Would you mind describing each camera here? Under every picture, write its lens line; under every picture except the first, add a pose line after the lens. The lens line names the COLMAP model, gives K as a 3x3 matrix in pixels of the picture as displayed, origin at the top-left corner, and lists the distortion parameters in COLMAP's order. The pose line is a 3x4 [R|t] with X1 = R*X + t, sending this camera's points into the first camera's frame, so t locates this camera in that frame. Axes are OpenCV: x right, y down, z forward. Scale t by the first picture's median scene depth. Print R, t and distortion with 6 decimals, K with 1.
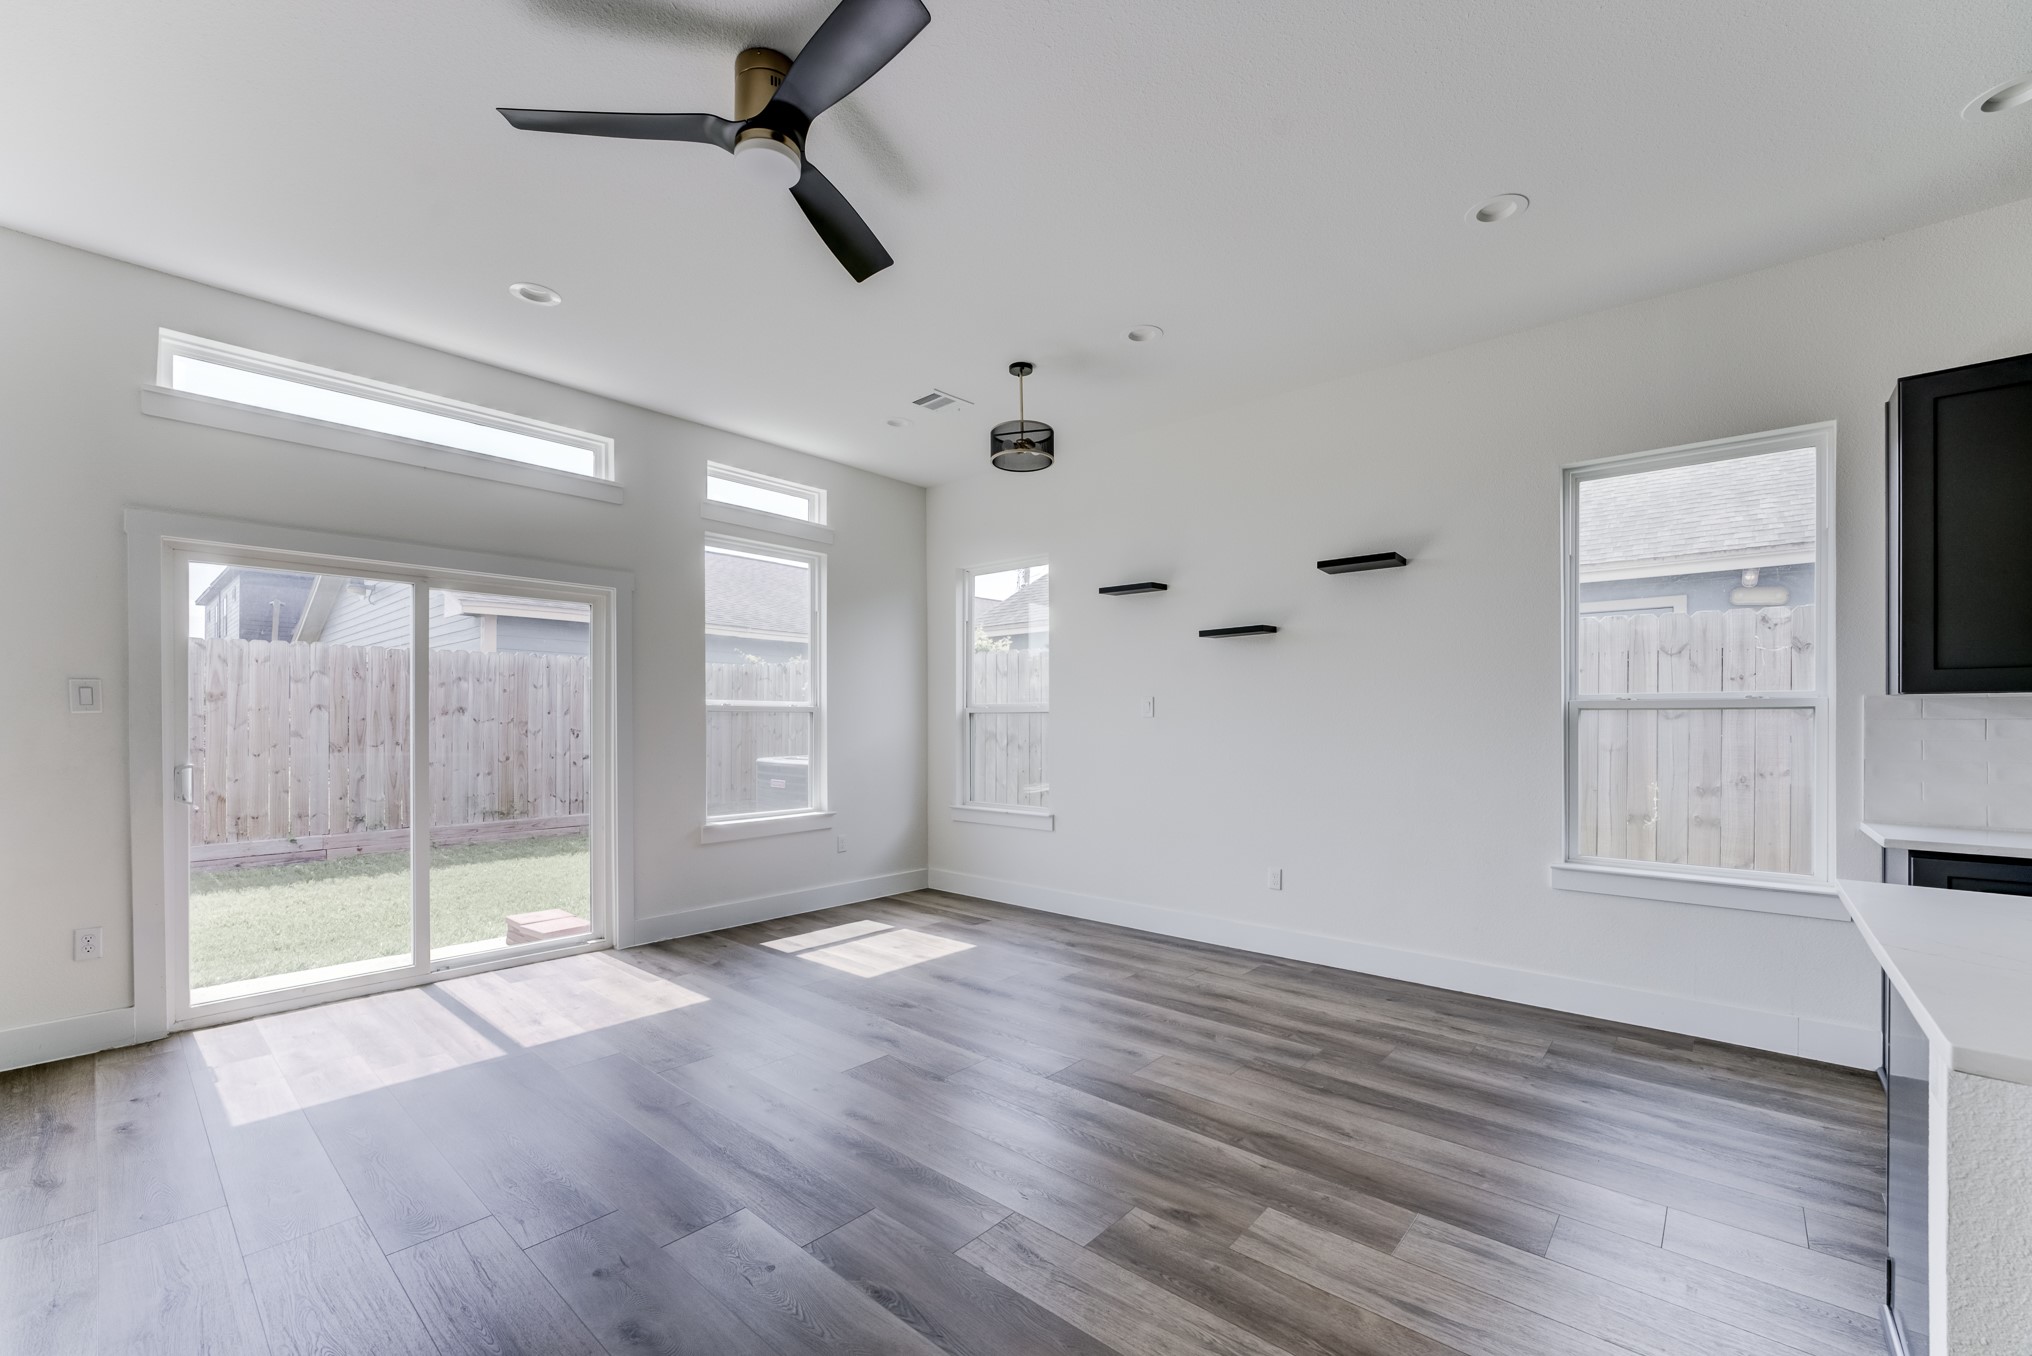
lens RADIAL K [[823.3, 0, 1007.6], [0, 823.3, 727.1], [0, 0, 1]] dist [-0.015241, 0.002011]
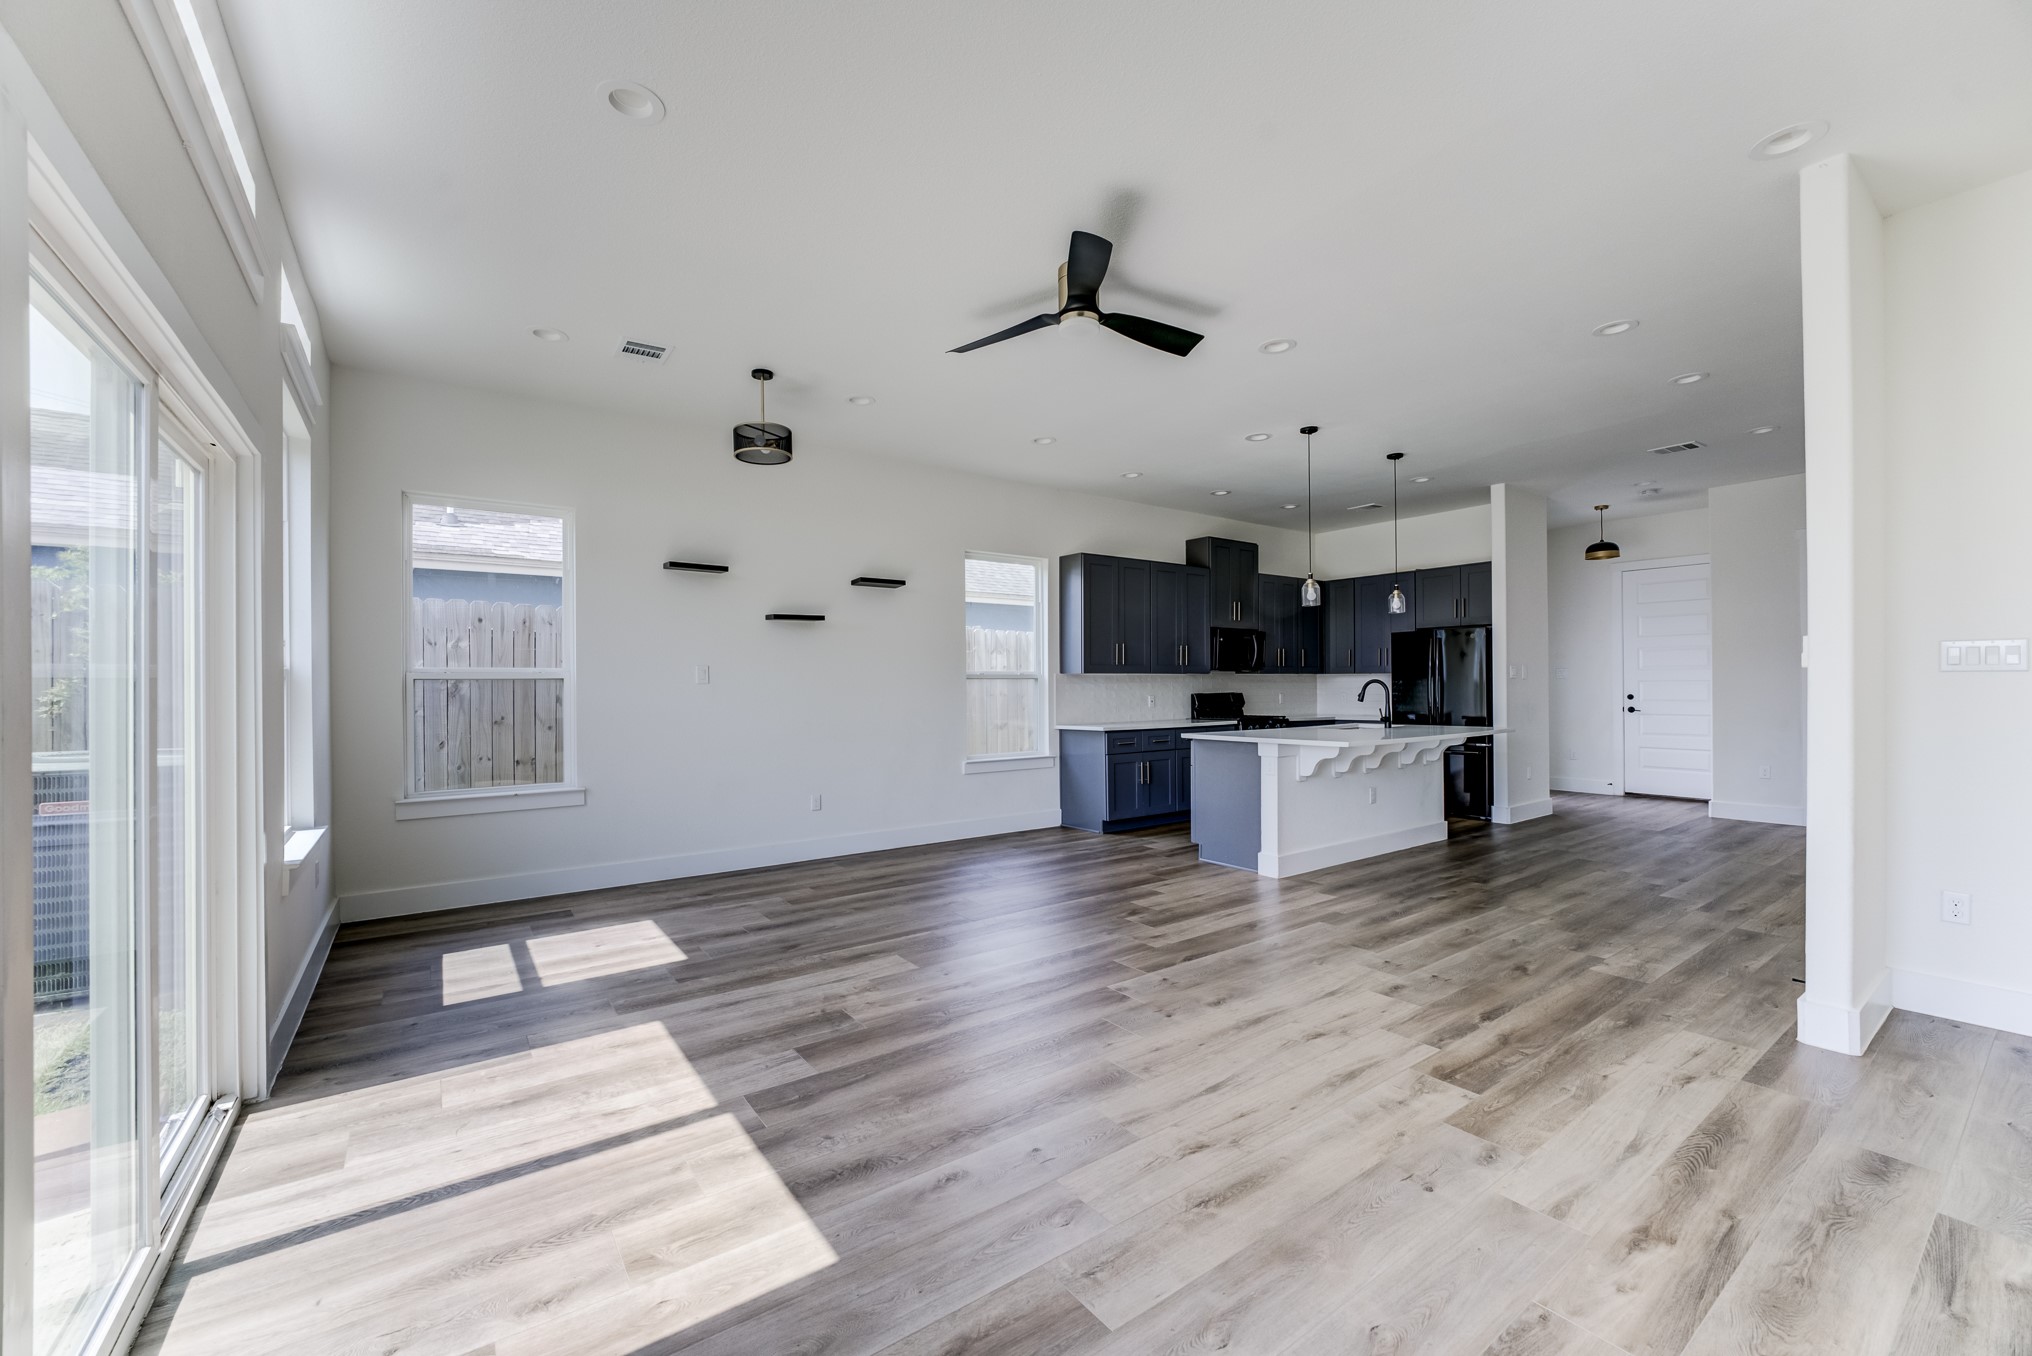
lens RADIAL K [[823.3, 0, 1009.8], [0, 823.3, 675.9], [0, 0, 1]] dist [-0.015241, 0.002011]
pose [[0.220172, 0.007507, 0.975432, -1.043405], [0.015201, 0.999823, -0.011126, -0.003318], [-0.975343, 0.017277, 0.220018, 0.441171]]
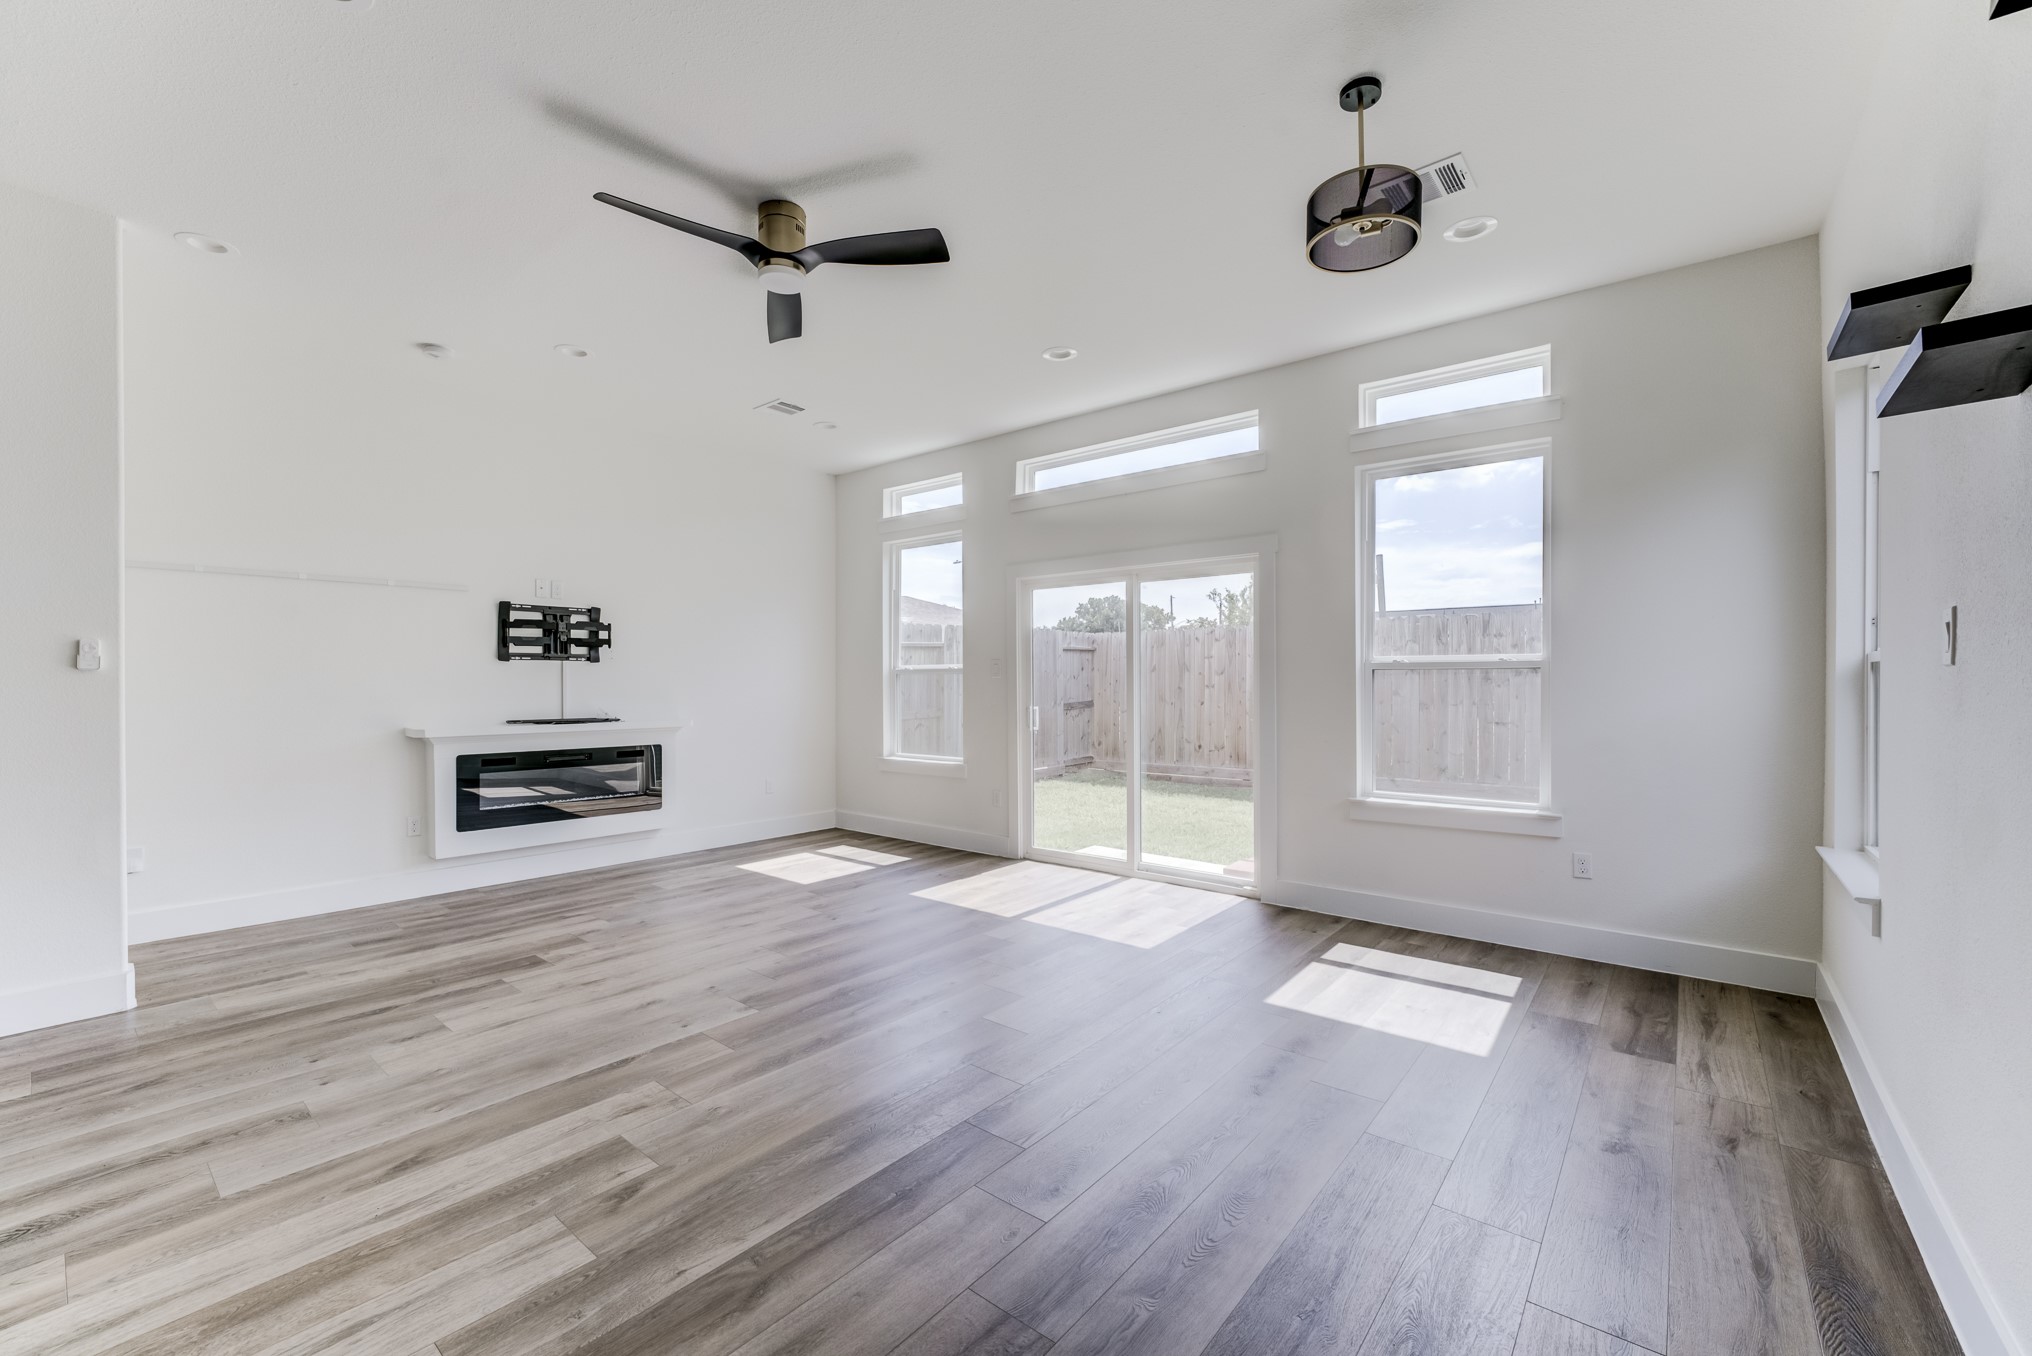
lens RADIAL K [[823.3, 0, 1011.0], [0, 823.3, 683.6], [0, 0, 1]] dist [-0.015241, 0.002011]
pose [[0.038081, -0.001149, -0.999274, 0.628486], [-0.006522, 0.999978, -0.001398, 0.000425], [0.999253, 0.006571, 0.038072, 0.748250]]
